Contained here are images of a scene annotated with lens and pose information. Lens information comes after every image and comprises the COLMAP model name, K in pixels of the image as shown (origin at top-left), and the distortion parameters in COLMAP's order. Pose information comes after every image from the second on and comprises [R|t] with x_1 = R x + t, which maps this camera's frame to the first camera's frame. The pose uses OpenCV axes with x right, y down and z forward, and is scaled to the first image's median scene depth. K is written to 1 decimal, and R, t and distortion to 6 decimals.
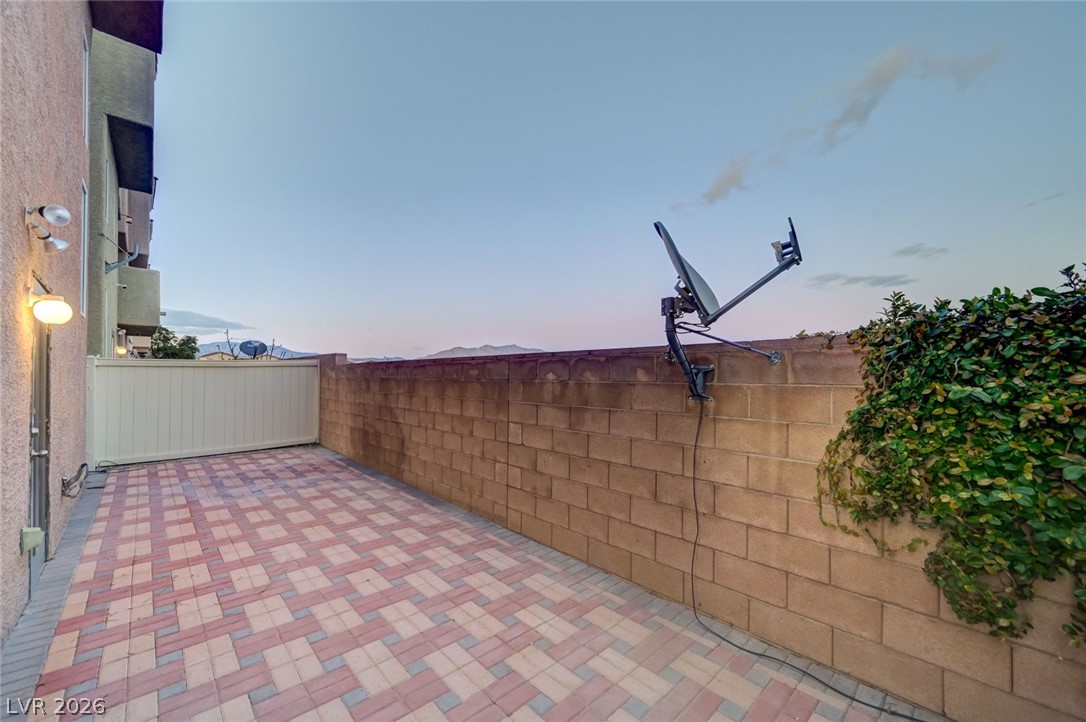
lens RADIAL K [[425.5, 0, 549.6], [0, 425.5, 373.6], [0, 0, 1]] dist [0.000583, 0.000178]
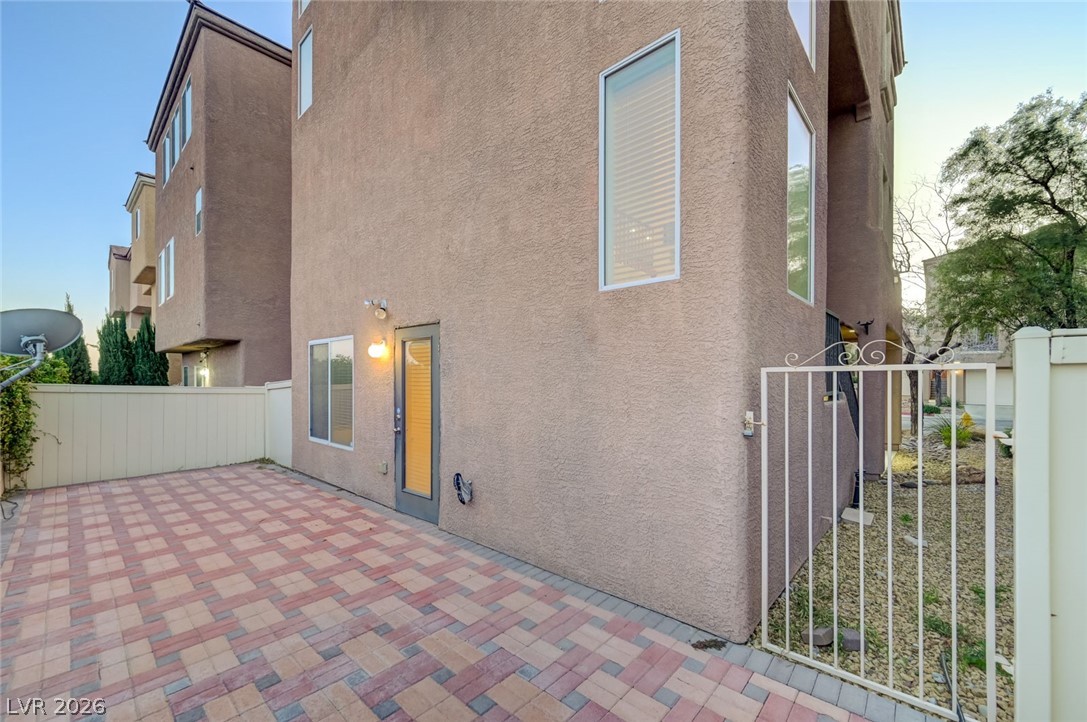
lens RADIAL K [[434.9, 0, 550.2], [0, 434.9, 380.6], [0, 0, 1]] dist [-0.000397, -0.000220]
pose [[-0.996705, -0.003241, -0.081041, -1.136748], [-0.003349, 0.999994, 0.001207, -0.012108], [0.081037, 0.001475, -0.996710, 1.905798]]
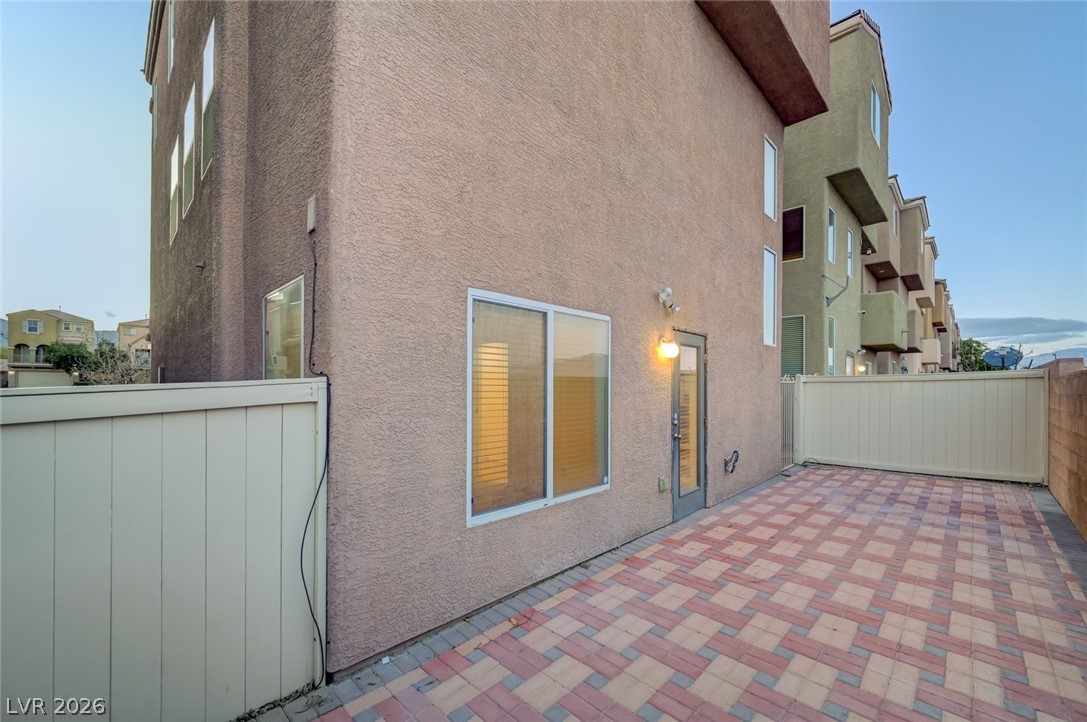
lens RADIAL K [[434.9, 0, 550.2], [0, 434.9, 380.6], [0, 0, 1]] dist [-0.000397, -0.000220]
pose [[0.040952, -0.017671, -0.999005, 0.322263], [-0.000699, 0.999843, -0.017714, 0.001446], [0.999161, 0.001424, 0.040933, 0.293986]]
